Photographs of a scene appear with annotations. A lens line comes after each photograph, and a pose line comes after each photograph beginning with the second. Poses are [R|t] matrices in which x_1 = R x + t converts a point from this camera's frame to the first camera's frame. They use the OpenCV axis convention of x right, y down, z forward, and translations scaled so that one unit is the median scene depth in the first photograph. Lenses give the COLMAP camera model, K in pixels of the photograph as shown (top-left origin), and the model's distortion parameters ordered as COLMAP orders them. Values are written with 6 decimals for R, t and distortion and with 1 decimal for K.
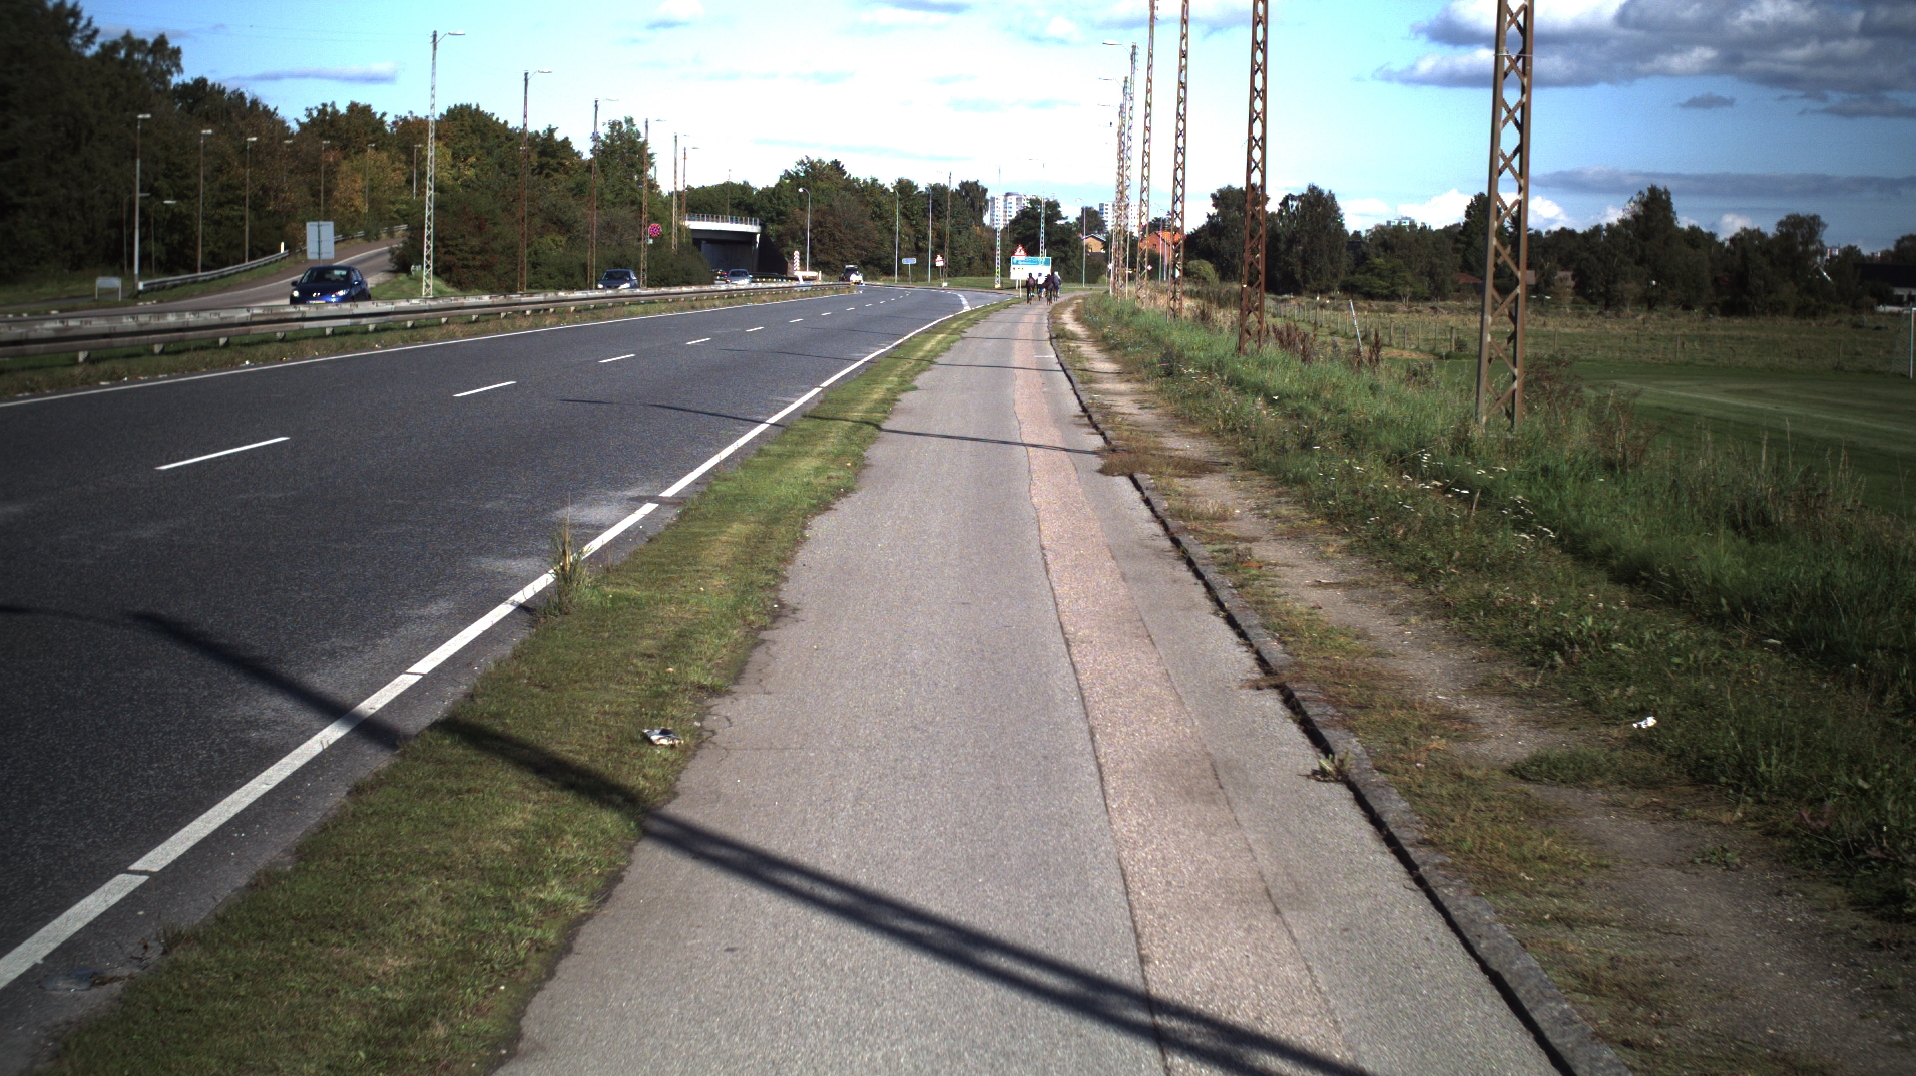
lens RADIAL K [[3348.5, 0, 935.4], [0, 3348.5, 531.7], [0, 0, 1]] dist [-0.247409, 0.000000]
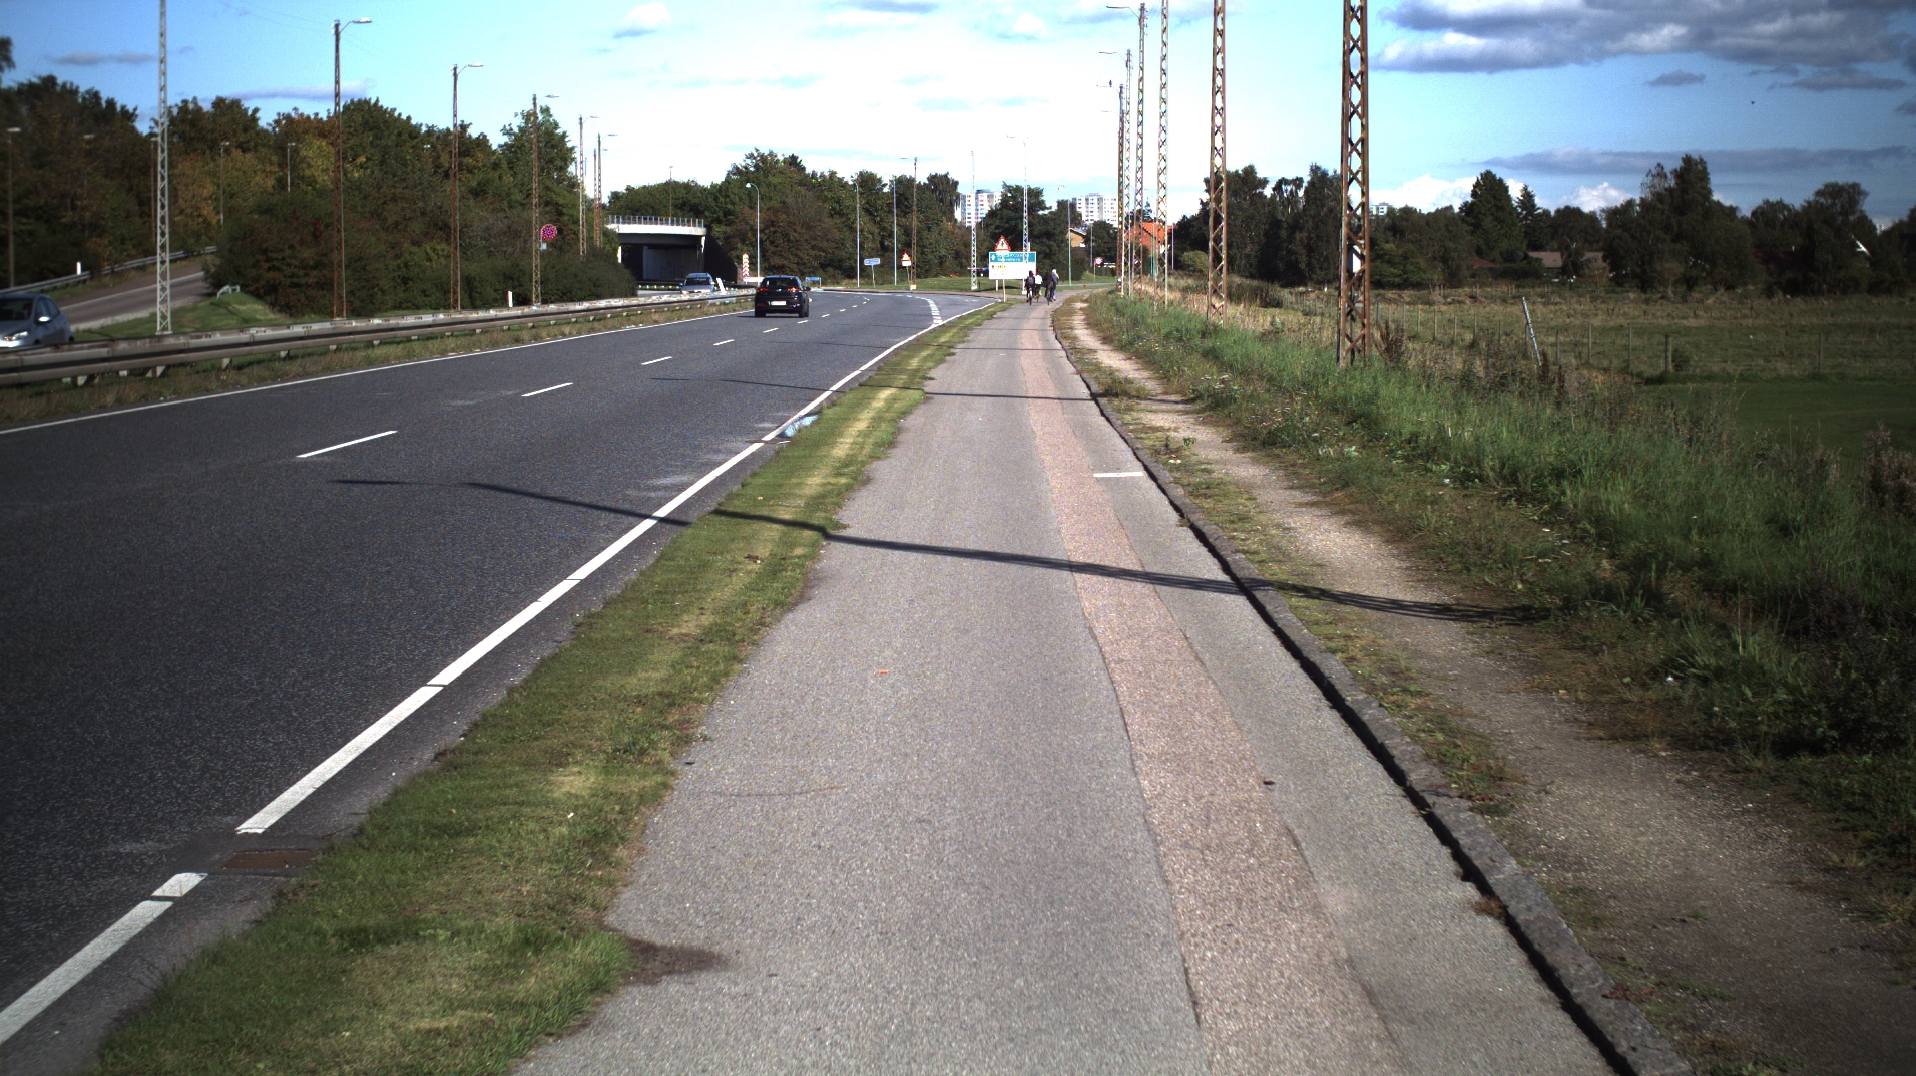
lens RADIAL K [[3349.1, 0, 1004.6], [0, 3349.1, 533.9], [0, 0, 1]] dist [-0.247715, 0.000000]
pose [[0.999161, -0.031486, 0.026183, 0.001666], [0.031466, 0.999504, 0.001185, -0.010115], [-0.026208, -0.000360, 0.999656, 0.129662]]
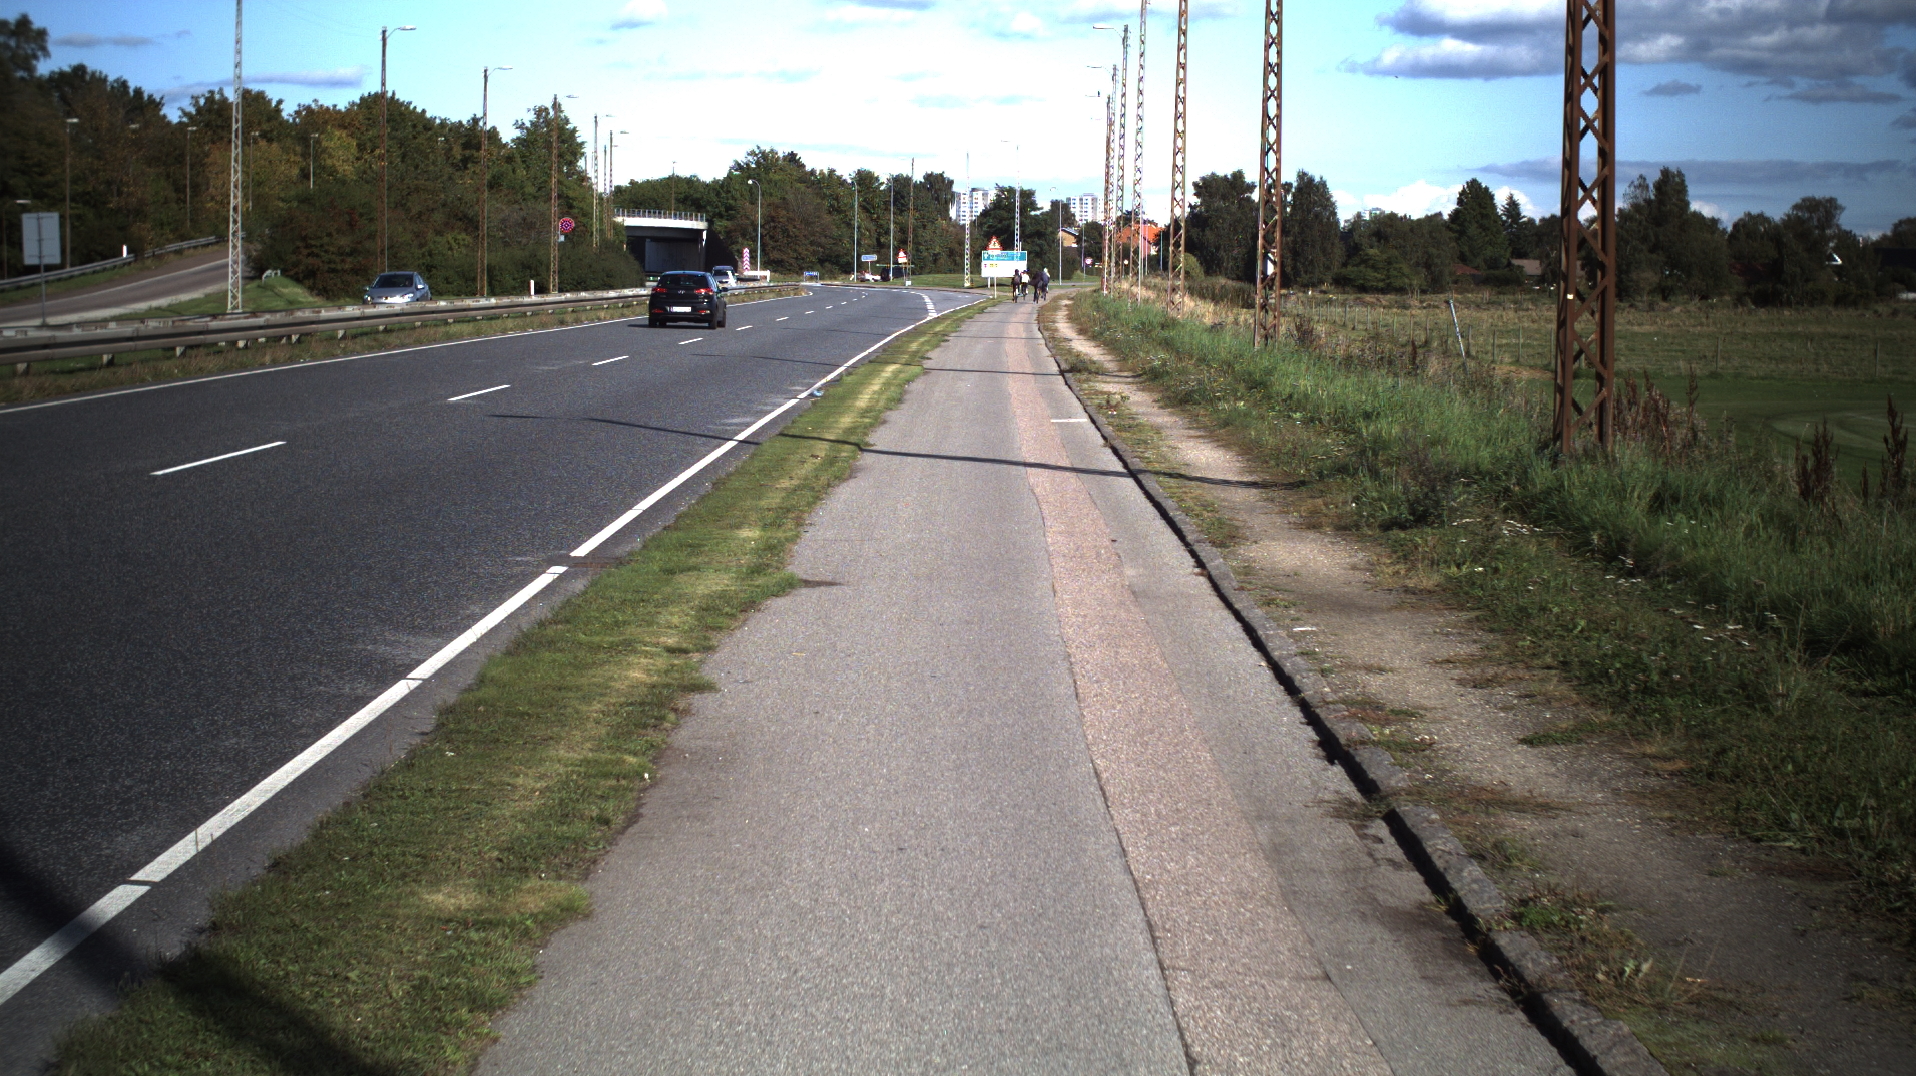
lens RADIAL K [[3349.1, 0, 974.5], [0, 3349.1, 535.7], [0, 0, 1]] dist [-0.247715, 0.000000]
pose [[0.999696, -0.013638, 0.020558, 0.001099], [0.013595, 0.999905, 0.002241, -0.007599], [-0.020586, -0.001960, 0.999786, 0.097259]]
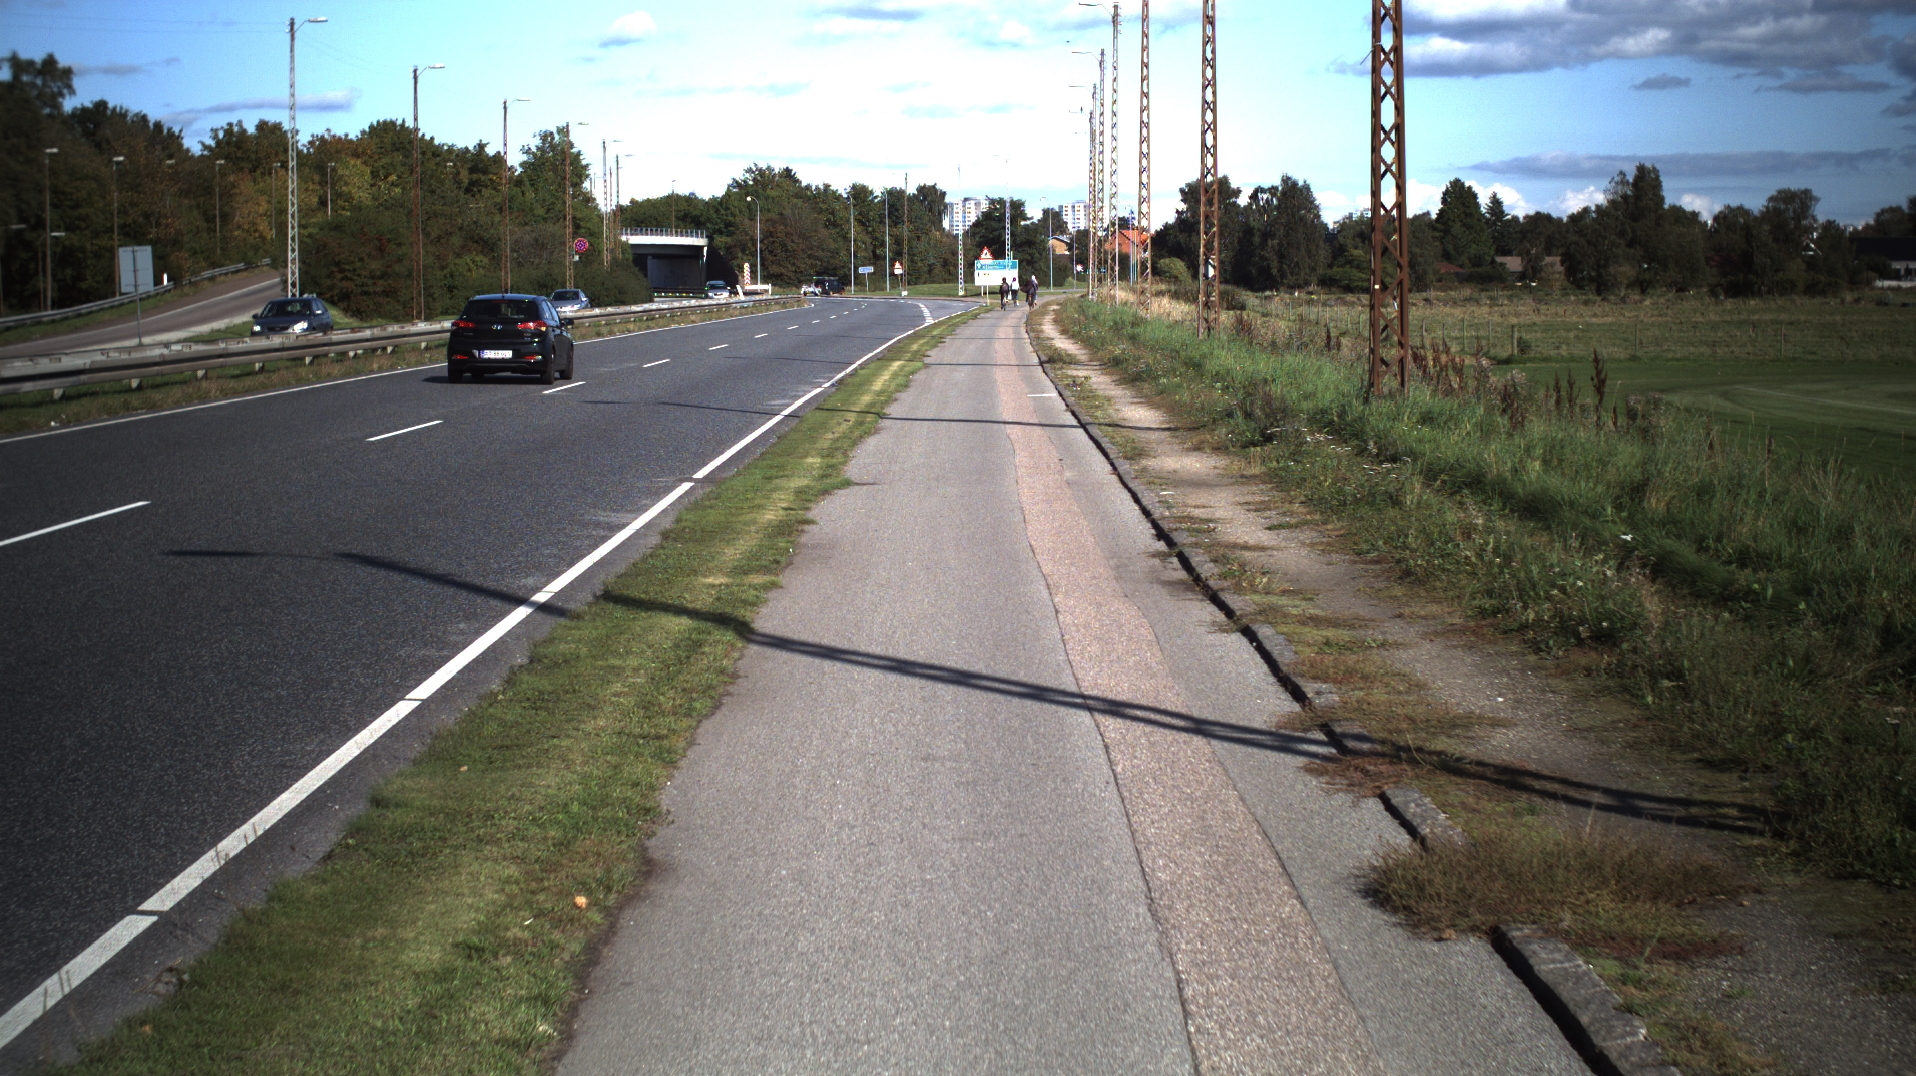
lens RADIAL K [[3349.1, 0, 960.3], [0, 3349.1, 534.2], [0, 0, 1]] dist [-0.247715, 0.000000]
pose [[0.999213, -0.036142, 0.016336, 0.000592], [0.036165, 0.999345, -0.001141, -0.005060], [-0.016284, 0.001731, 0.999866, 0.064847]]
